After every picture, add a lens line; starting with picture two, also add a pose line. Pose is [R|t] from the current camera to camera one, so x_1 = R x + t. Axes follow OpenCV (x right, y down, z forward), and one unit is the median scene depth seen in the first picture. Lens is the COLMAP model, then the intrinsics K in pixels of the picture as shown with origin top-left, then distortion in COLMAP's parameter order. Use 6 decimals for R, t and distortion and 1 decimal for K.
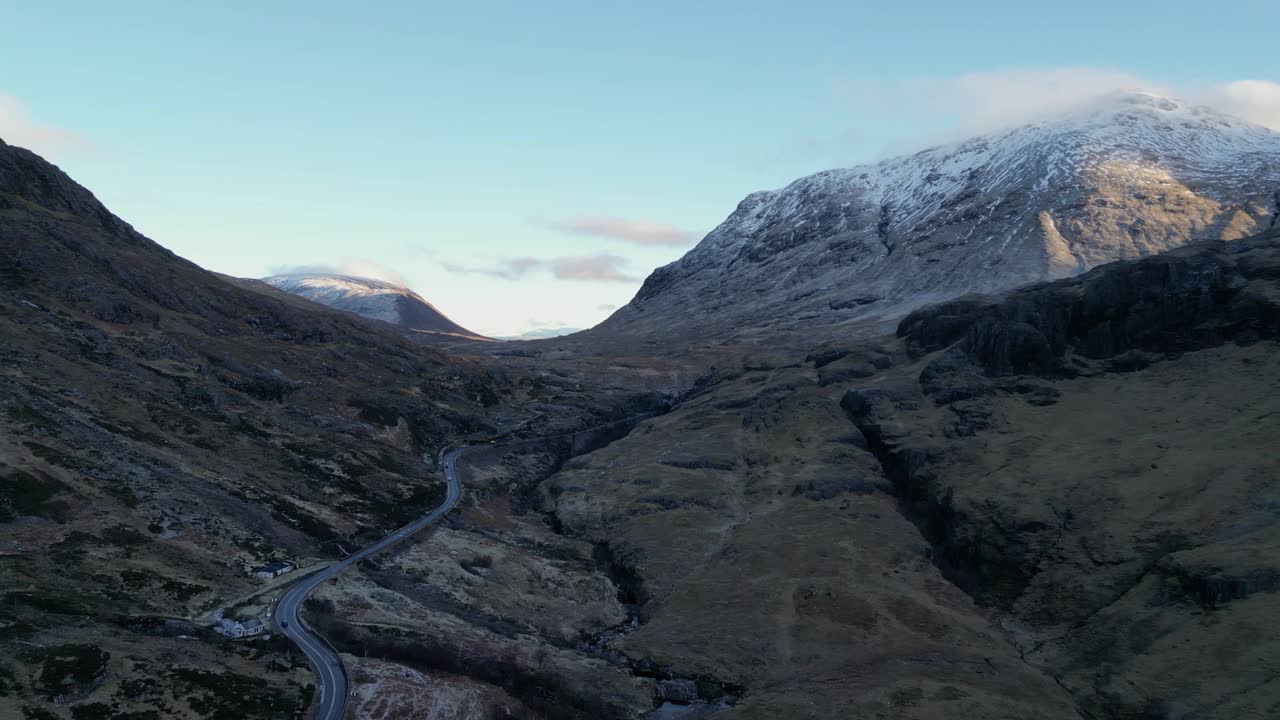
lens RADIAL K [[933.4, 0, 636.6], [0, 933.4, 361.3], [0, 0, 1]] dist [0.153824, -0.191275]
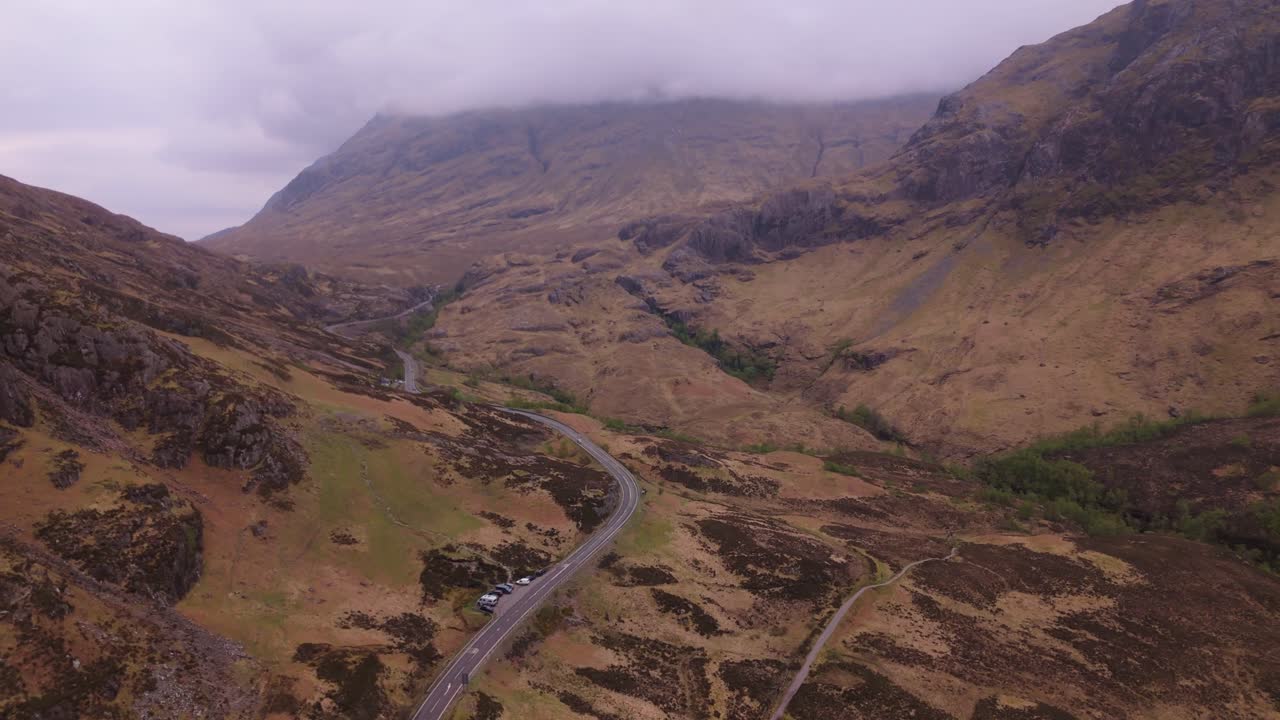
lens RADIAL K [[933.4, 0, 636.6], [0, 933.4, 361.3], [0, 0, 1]] dist [0.153824, -0.191275]
pose [[0.906125, -0.052648, 0.419720, -0.396948], [0.012278, 0.995080, 0.098314, 0.023252], [-0.422831, -0.083931, 0.902313, -0.336185]]
